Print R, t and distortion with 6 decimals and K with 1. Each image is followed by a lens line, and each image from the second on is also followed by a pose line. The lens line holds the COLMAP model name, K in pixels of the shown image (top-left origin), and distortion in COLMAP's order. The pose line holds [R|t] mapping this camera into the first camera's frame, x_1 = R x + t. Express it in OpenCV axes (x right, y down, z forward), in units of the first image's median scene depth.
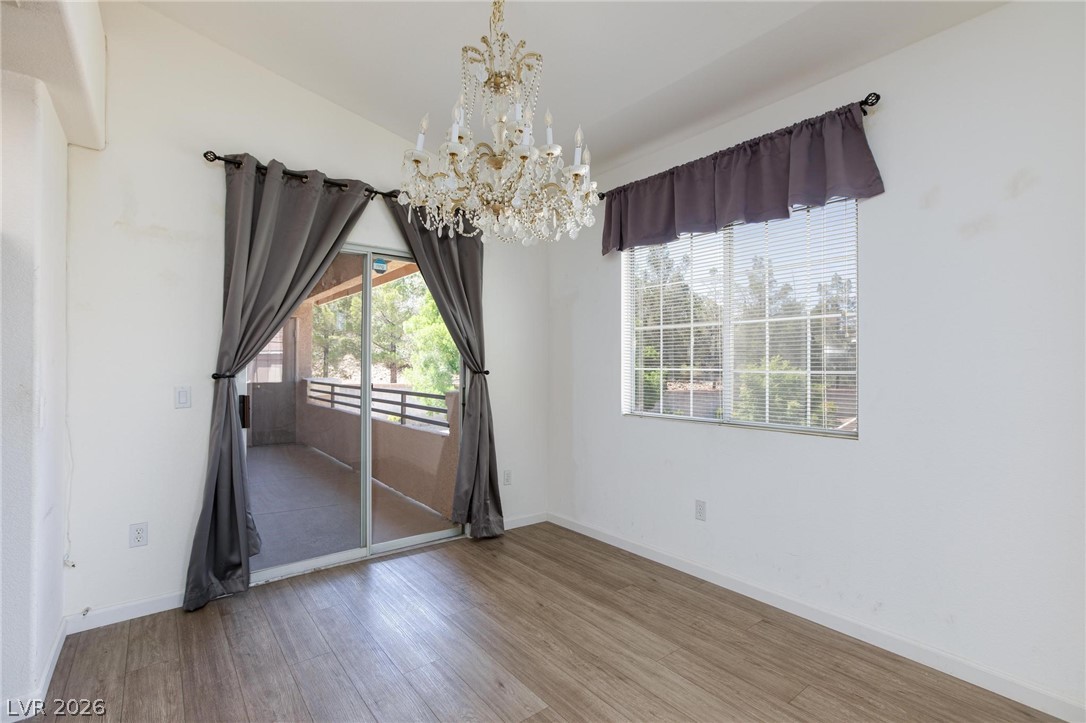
lens RADIAL K [[501.6, 0, 540.1], [0, 501.6, 359.0], [0, 0, 1]] dist [-0.026619, 0.013747]
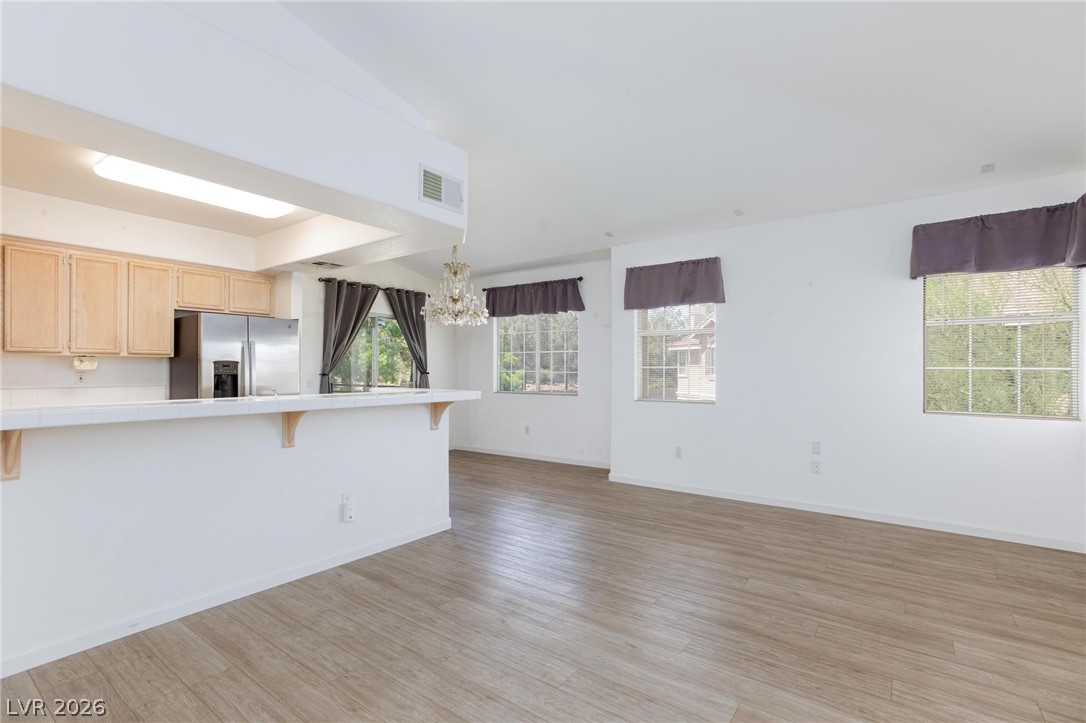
lens RADIAL K [[505.7, 0, 538.5], [0, 505.7, 358.2], [0, 0, 1]] dist [-0.025402, 0.013504]
pose [[0.964403, 0.004811, 0.264394, -0.296777], [-0.002590, 0.999958, -0.008748, -0.022555], [-0.264425, 0.007752, 0.964375, -1.506281]]
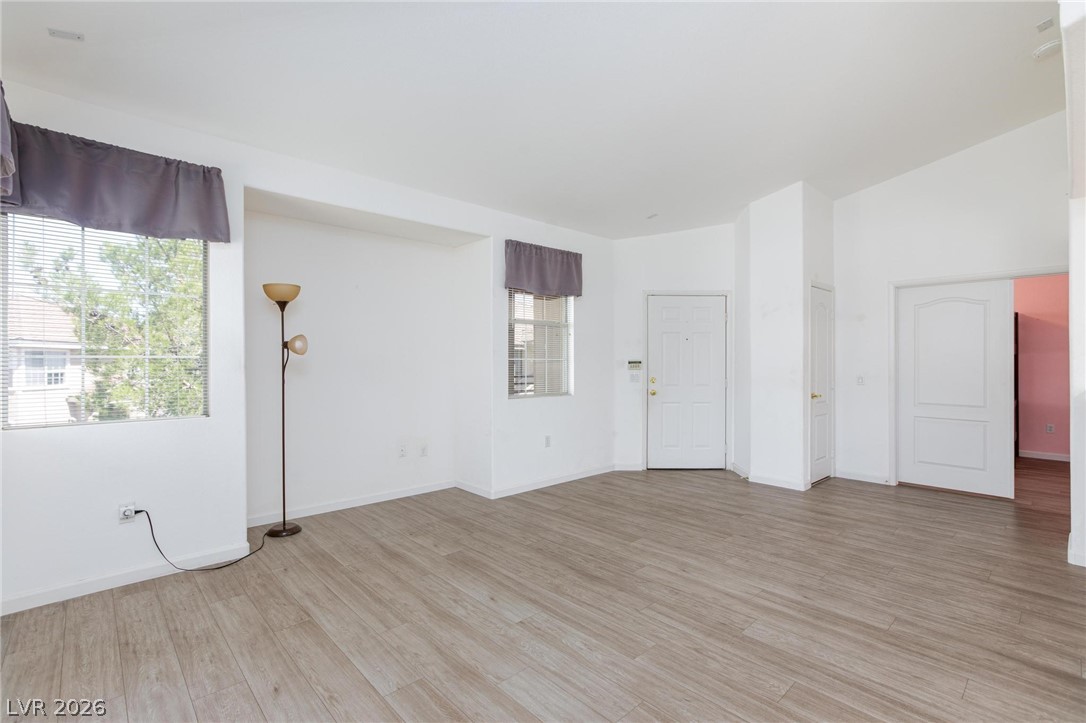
lens RADIAL K [[501.6, 0, 540.1], [0, 501.6, 359.0], [0, 0, 1]] dist [-0.026619, 0.013747]
pose [[-0.996546, -0.005870, -0.082830, 0.494327], [-0.005020, 0.999933, -0.010467, 0.000151], [0.082885, -0.010015, -0.996509, 0.349395]]
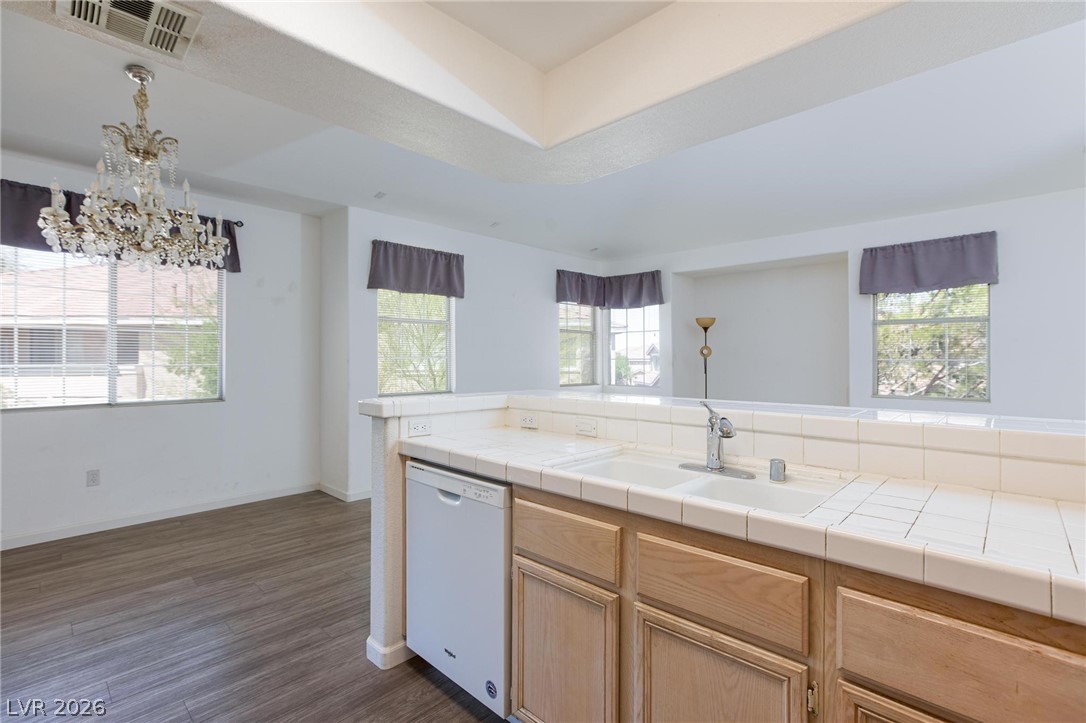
lens RADIAL K [[505.7, 0, 538.5], [0, 505.7, 358.2], [0, 0, 1]] dist [-0.025402, 0.013504]
pose [[-0.154261, 0.002742, 0.988026, -1.195653], [-0.010213, 0.999938, -0.004369, 0.000111], [-0.987977, -0.010764, -0.154224, 0.111368]]
